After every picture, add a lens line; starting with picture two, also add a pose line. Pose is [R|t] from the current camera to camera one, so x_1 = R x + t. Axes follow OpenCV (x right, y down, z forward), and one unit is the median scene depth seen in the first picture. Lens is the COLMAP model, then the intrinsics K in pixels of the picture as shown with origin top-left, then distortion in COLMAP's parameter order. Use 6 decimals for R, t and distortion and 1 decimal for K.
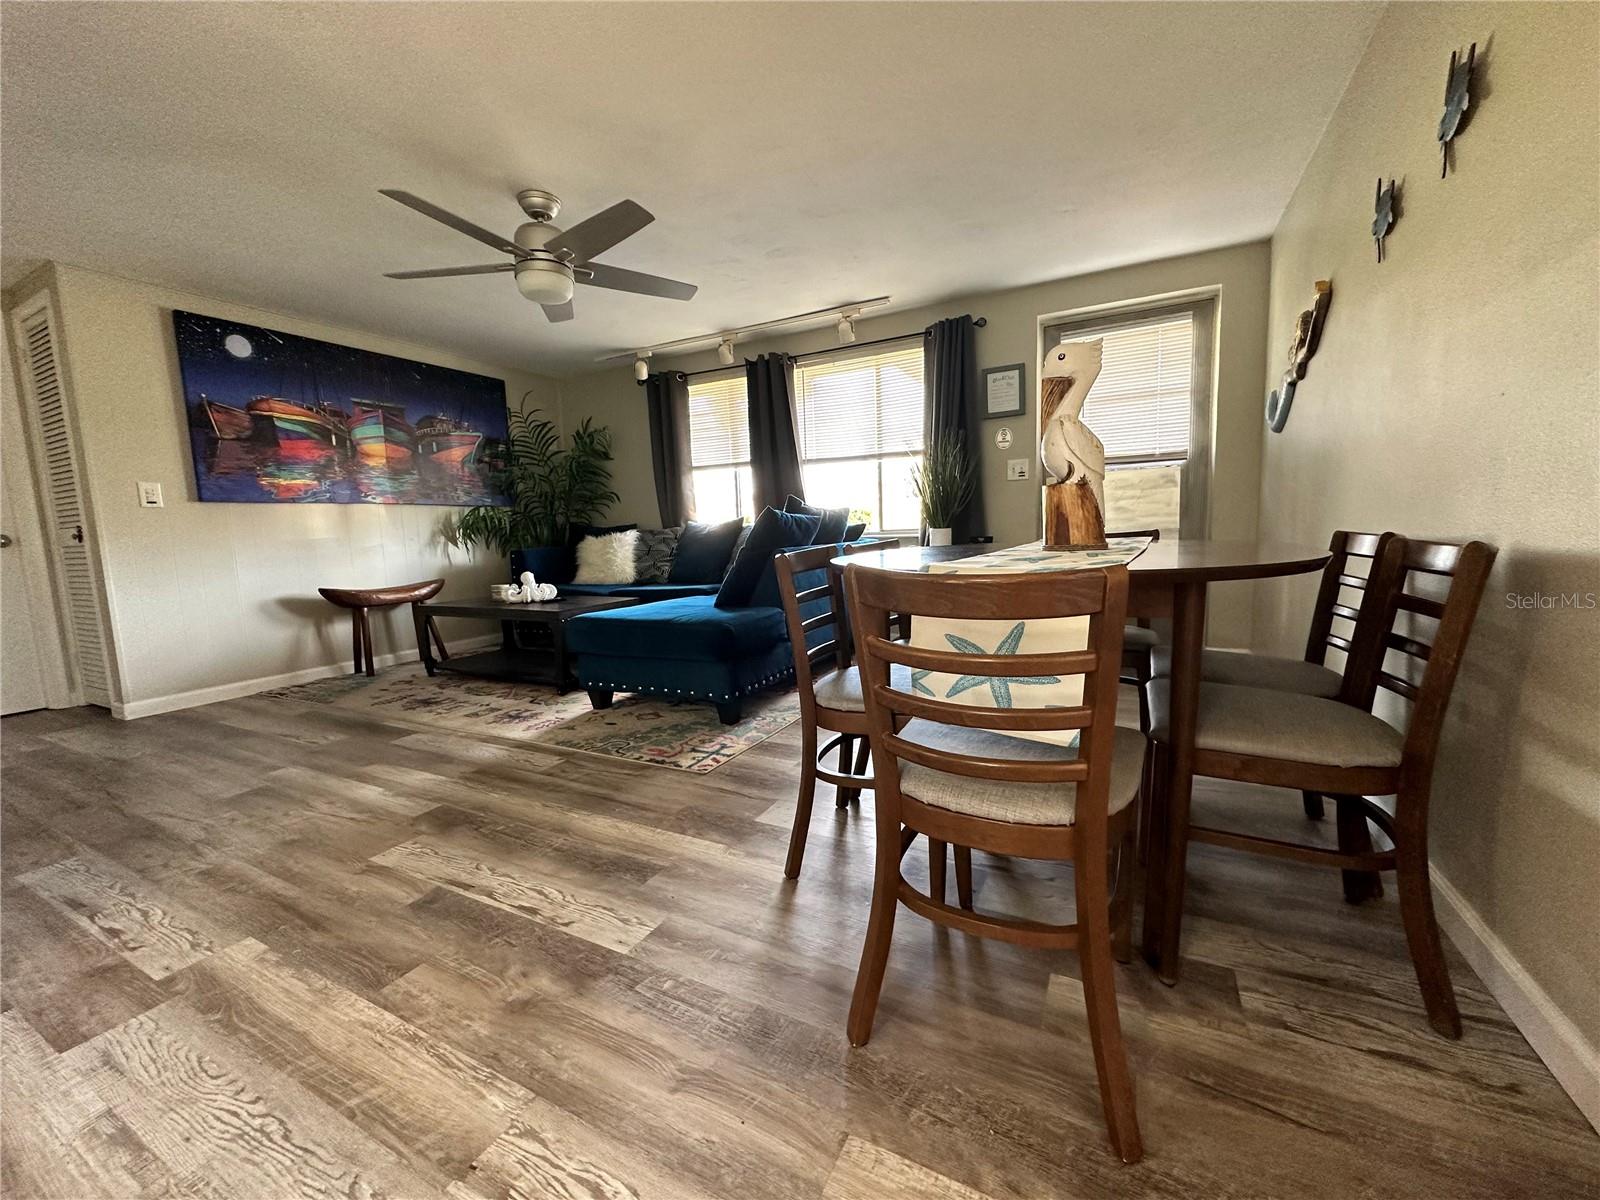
lens RADIAL K [[638.2, 0, 794.6], [0, 638.2, 599.2], [0, 0, 1]] dist [0.000264, 0.000539]
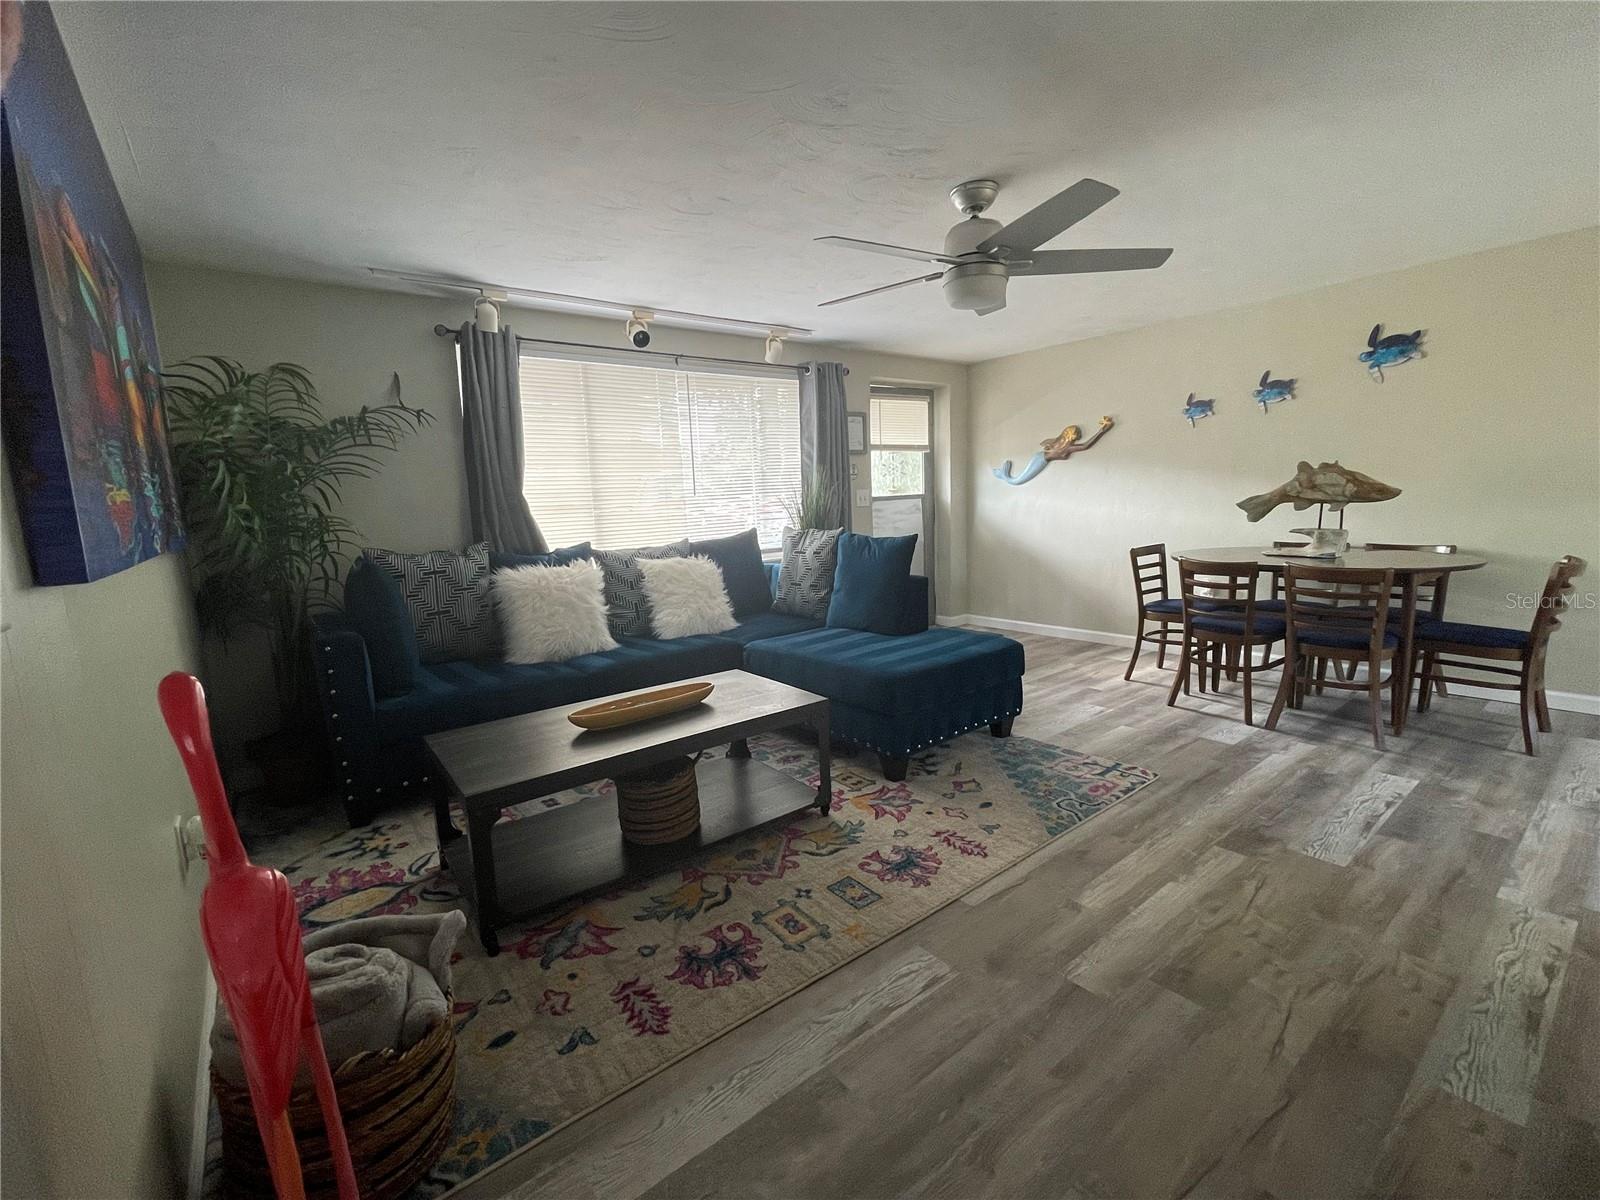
lens RADIAL K [[689.2, 0, 786.0], [0, 689.2, 612.3], [0, 0, 1]] dist [-0.007373, 0.002810]
pose [[0.415882, -0.132839, 0.899664, -1.498058], [0.132673, 0.987553, 0.084486, -0.190172], [-0.899689, 0.084225, 0.428330, 0.948210]]
